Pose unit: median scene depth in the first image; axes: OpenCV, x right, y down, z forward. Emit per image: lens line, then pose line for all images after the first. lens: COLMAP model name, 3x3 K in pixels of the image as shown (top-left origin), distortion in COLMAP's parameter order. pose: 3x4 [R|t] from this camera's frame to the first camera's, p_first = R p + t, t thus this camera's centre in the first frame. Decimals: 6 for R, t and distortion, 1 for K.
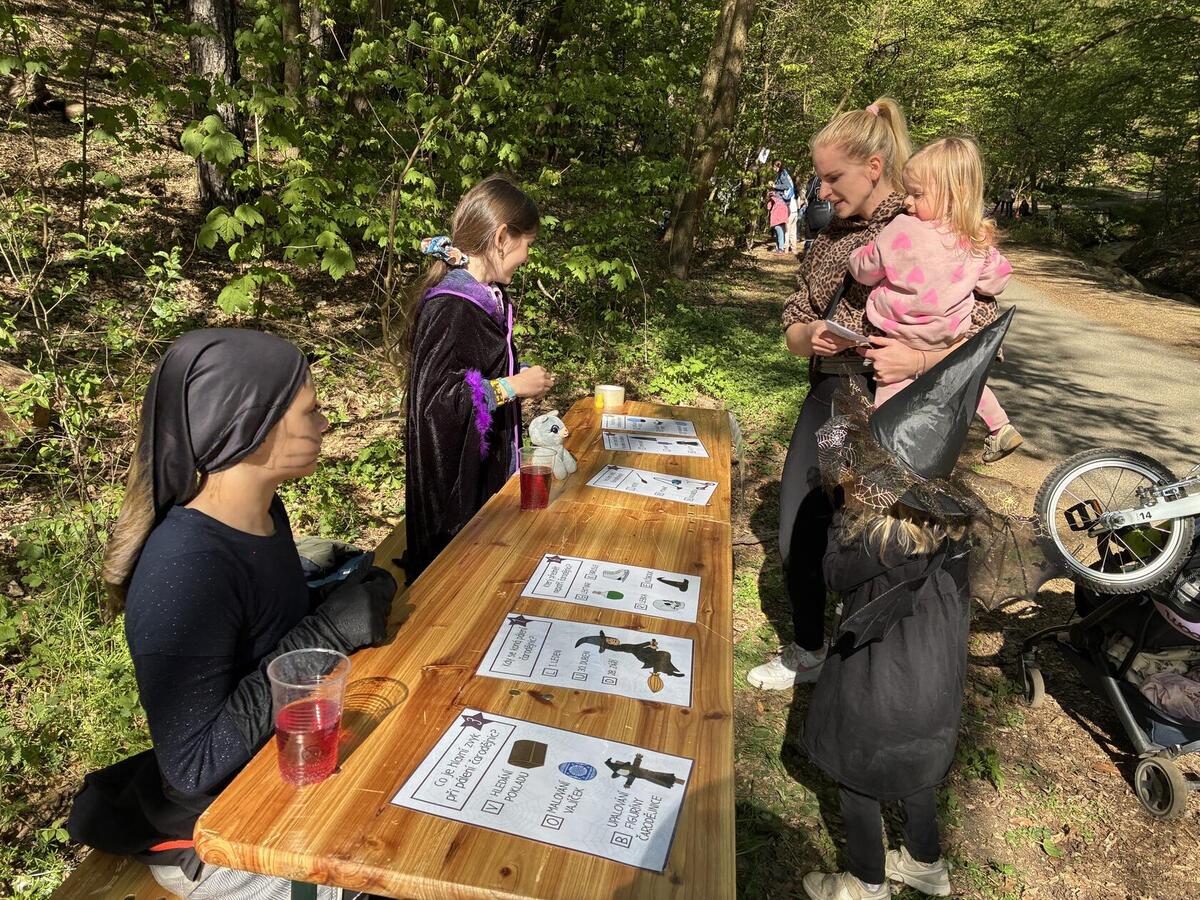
lens RADIAL K [[895.0, 0, 611.6], [0, 895.0, 435.3], [0, 0, 1]] dist [0.047335, -0.059811]
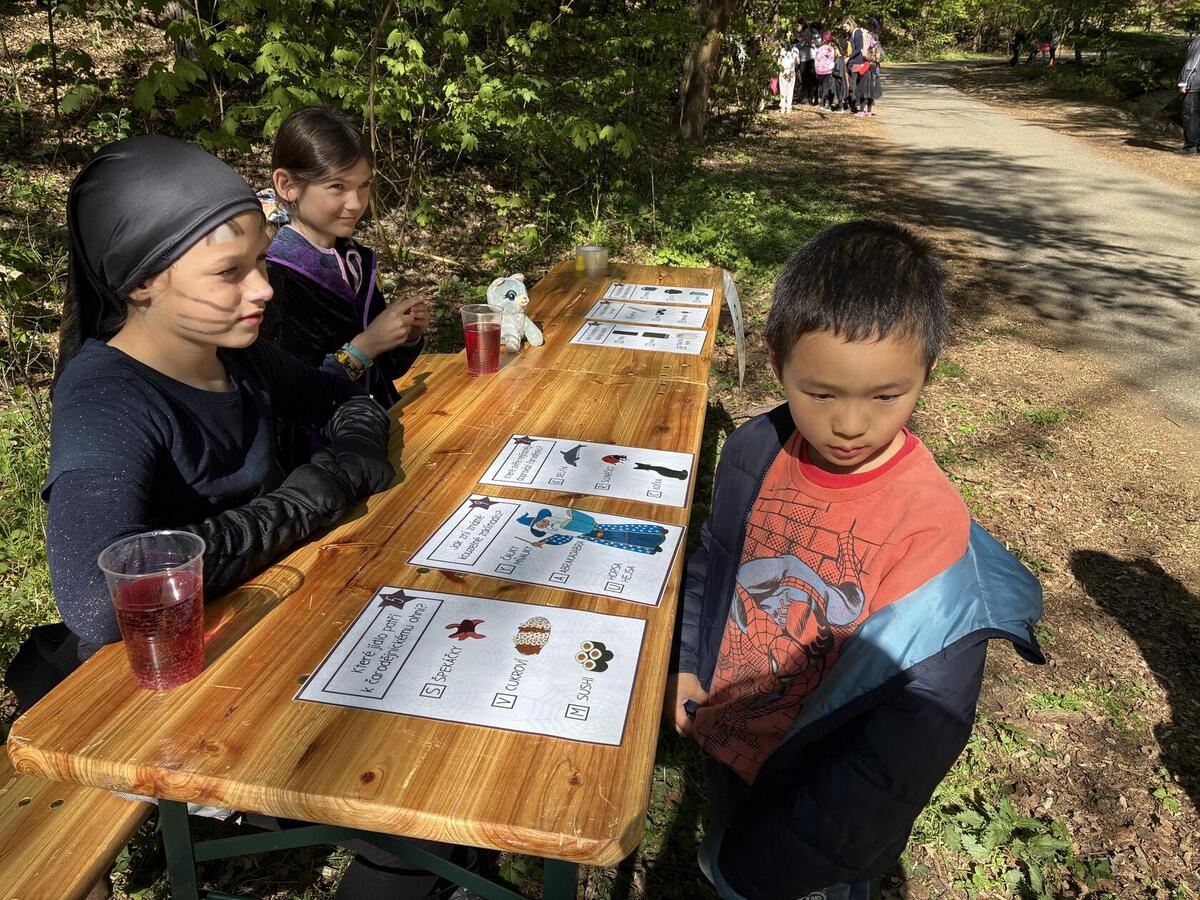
lens RADIAL K [[895.0, 0, 610.4], [0, 895.0, 427.8], [0, 0, 1]] dist [0.047335, -0.059811]
pose [[0.998781, -0.034486, -0.035309, 0.067684], [0.038490, 0.992049, 0.119824, 0.030511], [0.030896, -0.121037, 0.992167, 0.094978]]
